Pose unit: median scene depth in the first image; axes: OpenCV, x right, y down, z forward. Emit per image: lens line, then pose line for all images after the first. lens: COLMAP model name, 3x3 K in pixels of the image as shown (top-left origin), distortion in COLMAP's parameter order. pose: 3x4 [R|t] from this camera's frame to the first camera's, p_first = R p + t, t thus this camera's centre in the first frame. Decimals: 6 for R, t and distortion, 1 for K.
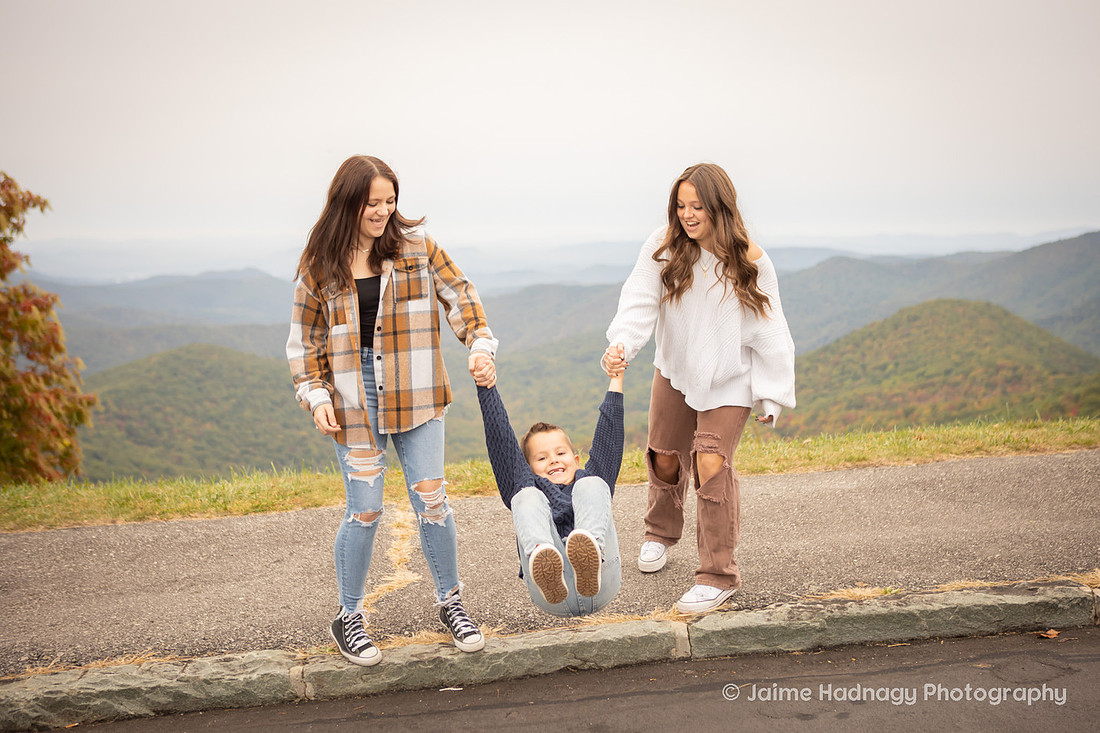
lens RADIAL K [[1324.8, 0, 553.3], [0, 1324.8, 337.3], [0, 0, 1]] dist [-0.004470, 0.000000]
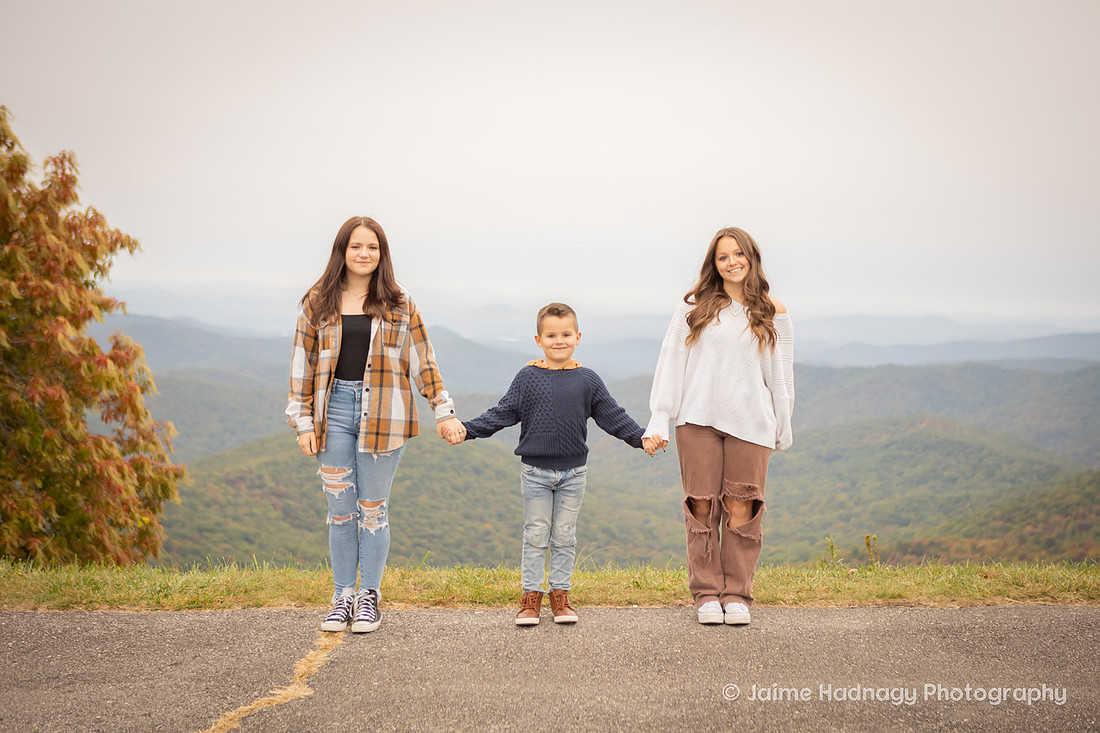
lens RADIAL K [[1601.3, 0, 590.7], [0, 1601.3, 362.5], [0, 0, 1]] dist [0.034895, 0.000000]
pose [[0.990517, 0.050654, -0.127709, 0.162766], [-0.055440, 0.997876, -0.034198, -0.010467], [0.125706, 0.040953, 0.991222, -0.040712]]
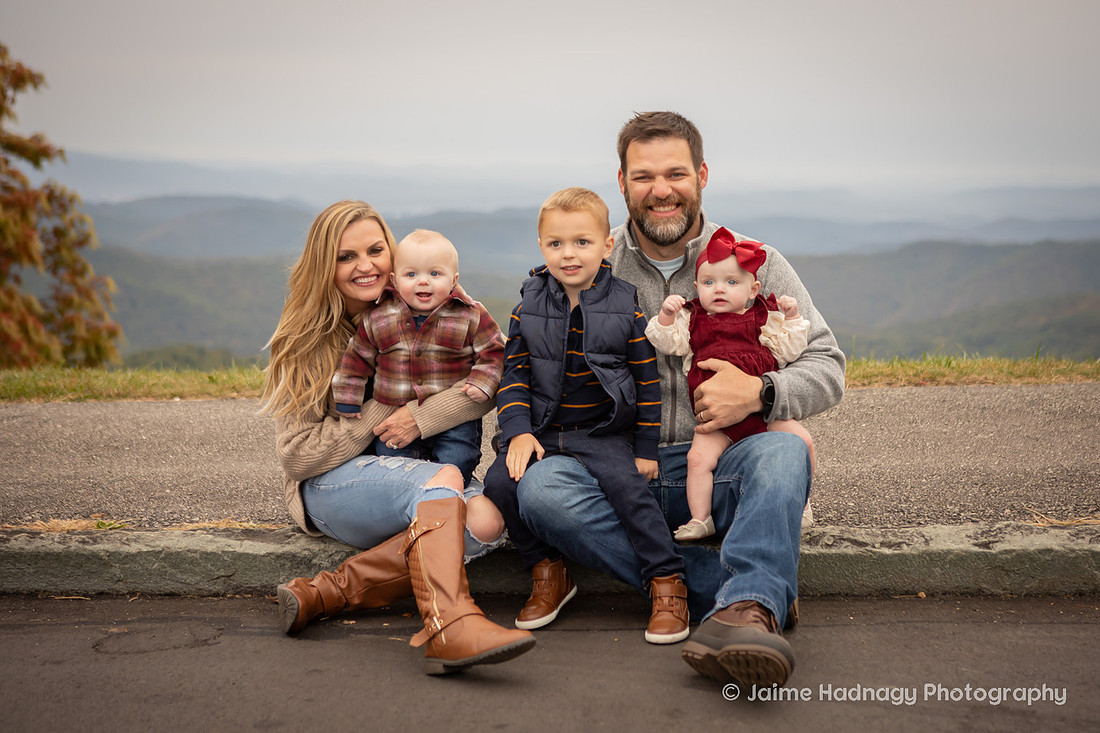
lens RADIAL K [[1713.2, 0, 607.8], [0, 1713.2, 336.7], [0, 0, 1]] dist [0.054086, 0.000000]
pose [[0.980581, 0.050480, -0.189506, 0.470330], [-0.046735, 0.998615, 0.024182, 0.040053], [0.190464, -0.014856, 0.981582, 0.110506]]
